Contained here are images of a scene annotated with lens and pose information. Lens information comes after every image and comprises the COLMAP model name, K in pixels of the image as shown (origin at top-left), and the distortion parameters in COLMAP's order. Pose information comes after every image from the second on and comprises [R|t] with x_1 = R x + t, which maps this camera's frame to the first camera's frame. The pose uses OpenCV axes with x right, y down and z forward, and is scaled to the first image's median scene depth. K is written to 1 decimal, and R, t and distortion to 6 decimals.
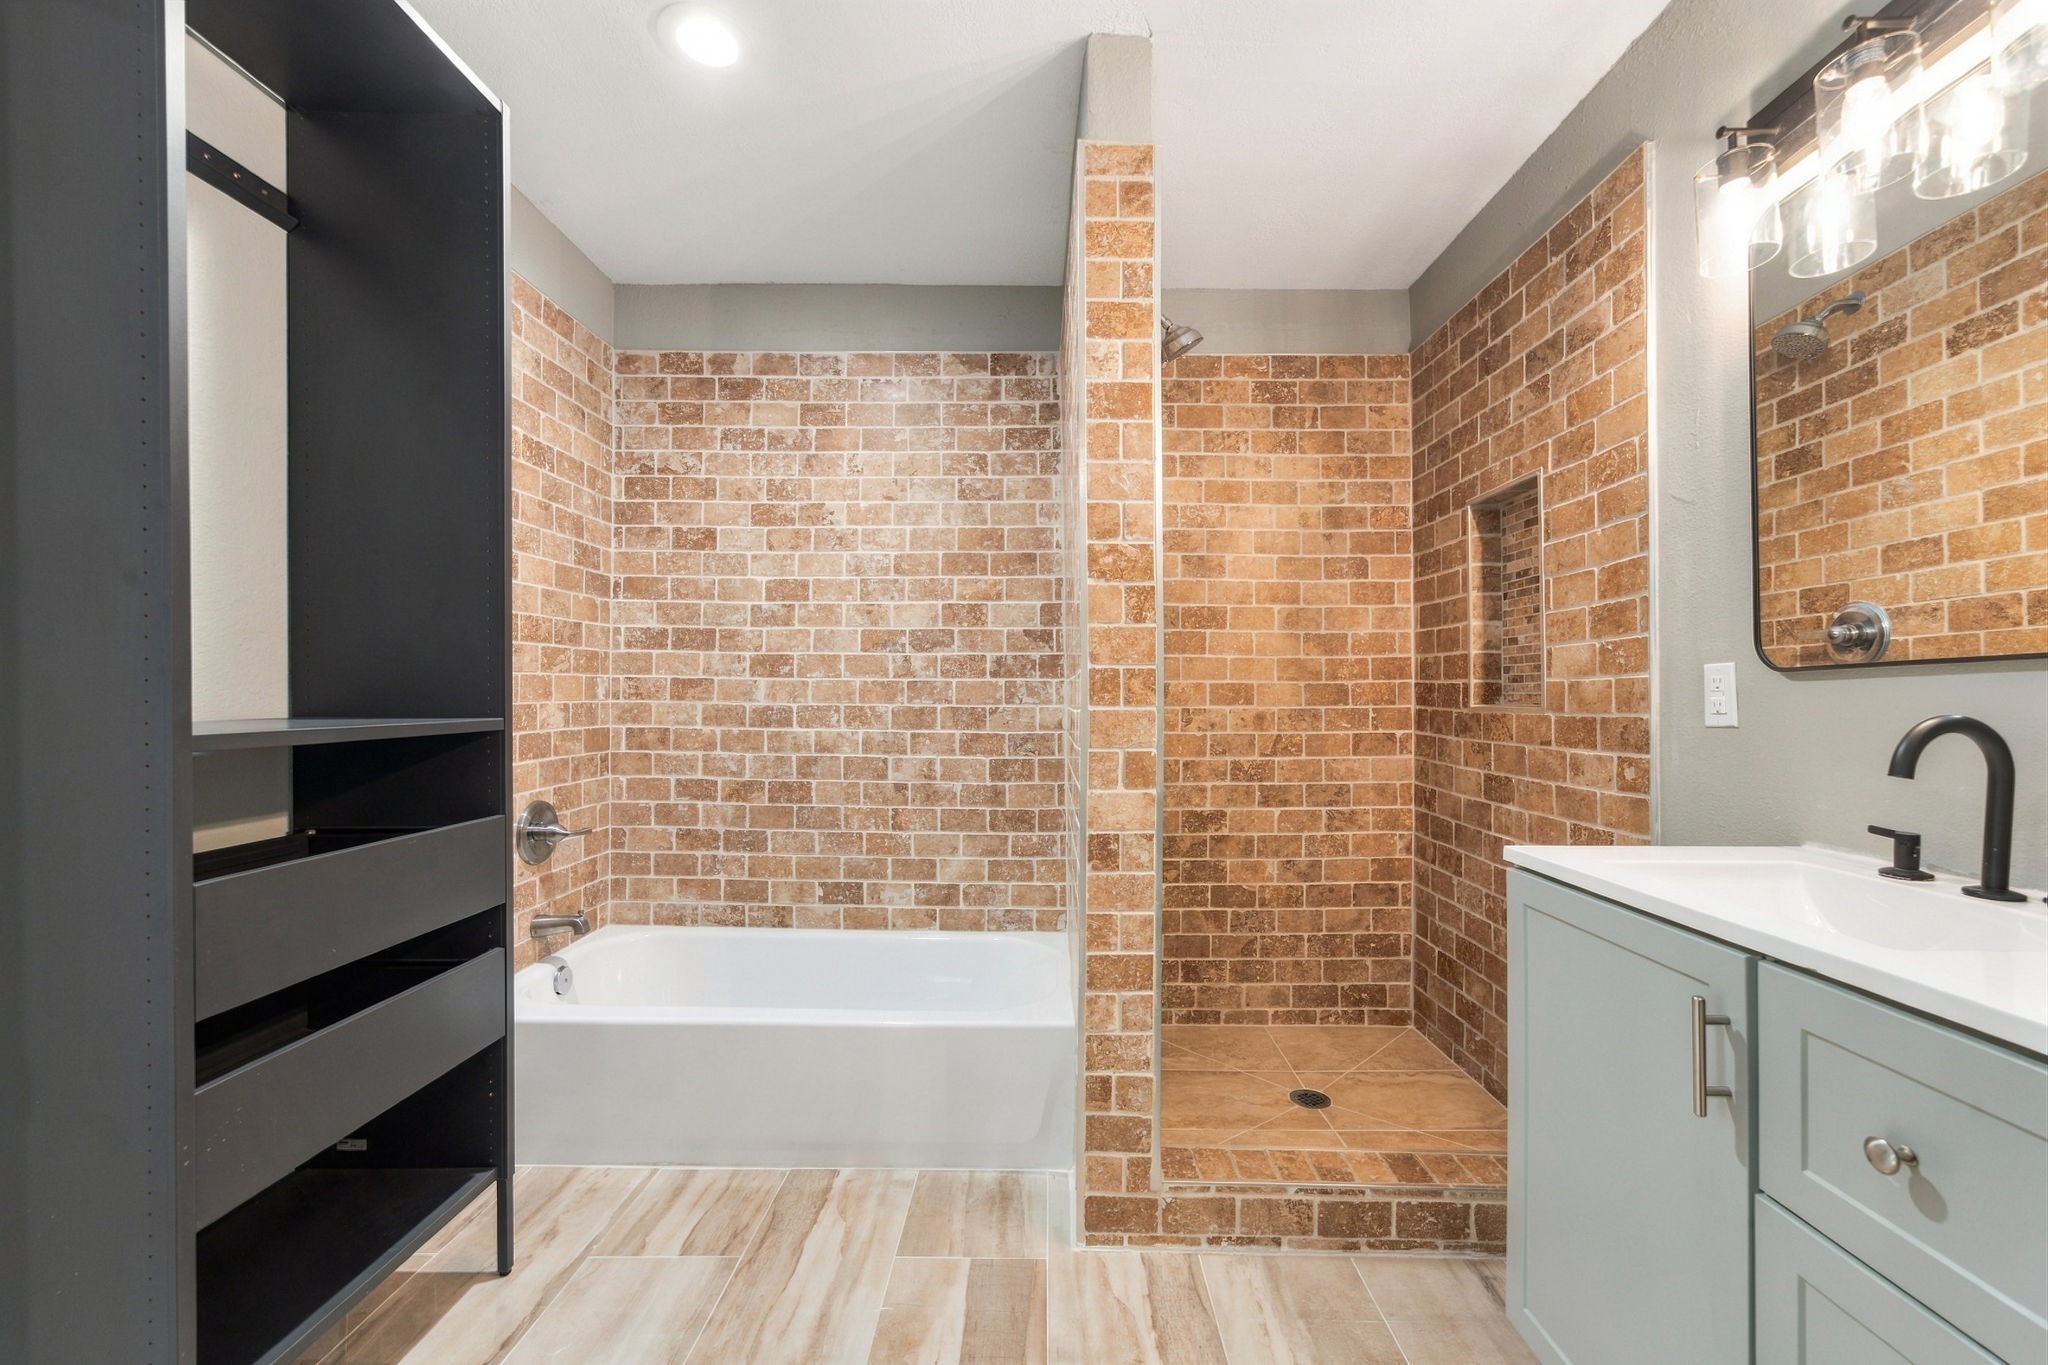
lens RADIAL K [[844.1, 0, 1020.7], [0, 844.1, 695.5], [0, 0, 1]] dist [-0.093960, 0.073696]
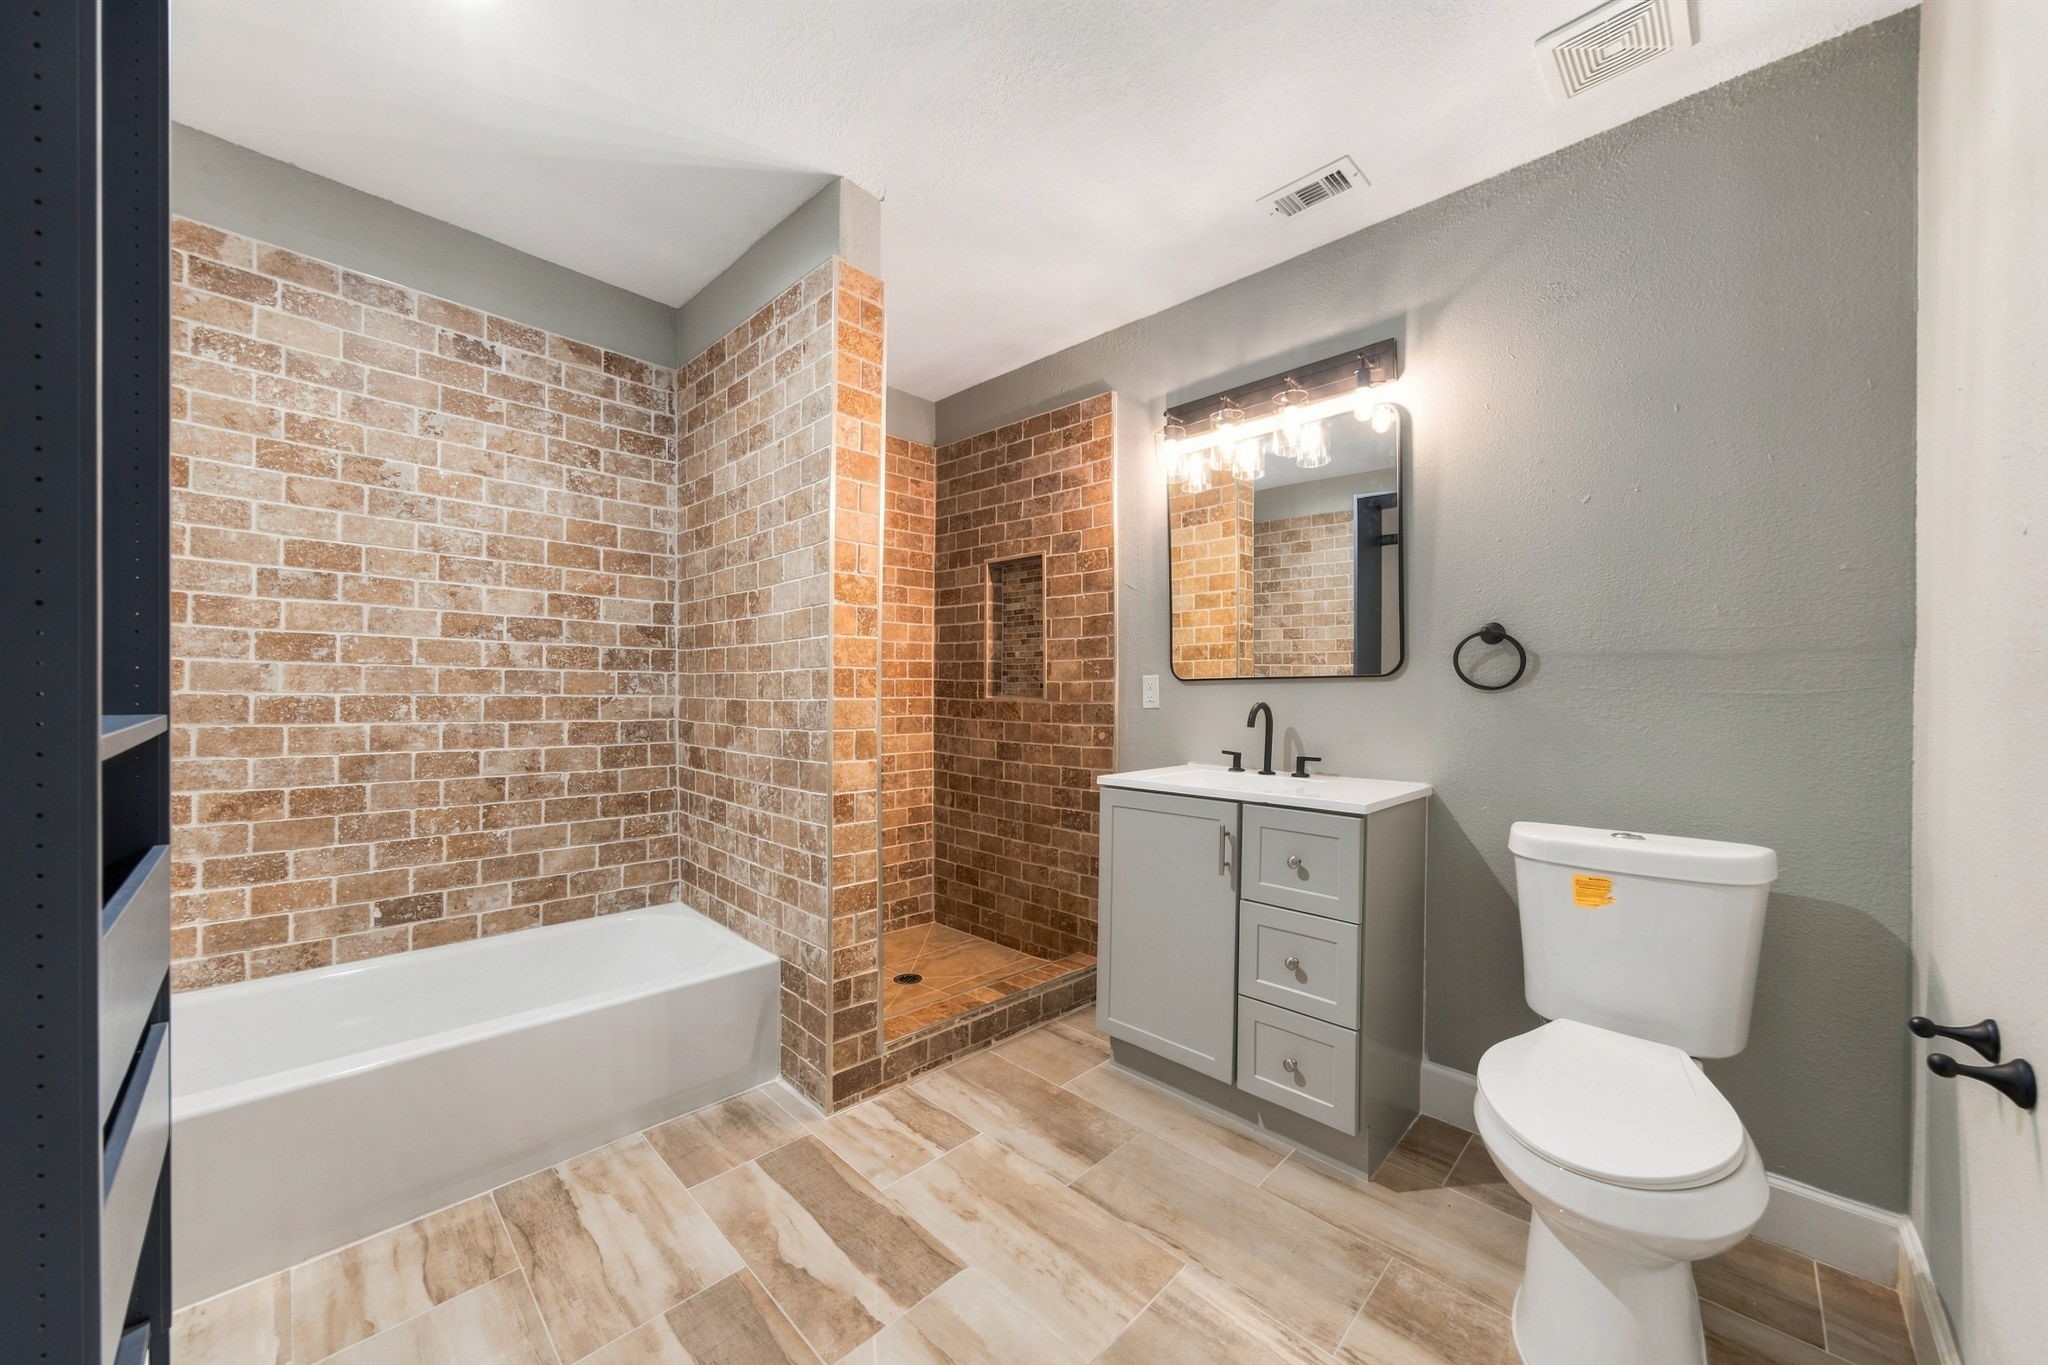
lens RADIAL K [[777.9, 0, 1042.0], [0, 777.9, 694.4], [0, 0, 1]] dist [-0.041745, 0.028544]
pose [[0.673177, 0.001894, 0.739479, -0.389566], [-0.009839, 0.999931, 0.006395, -0.001686], [-0.739416, -0.011581, 0.673149, -0.034372]]
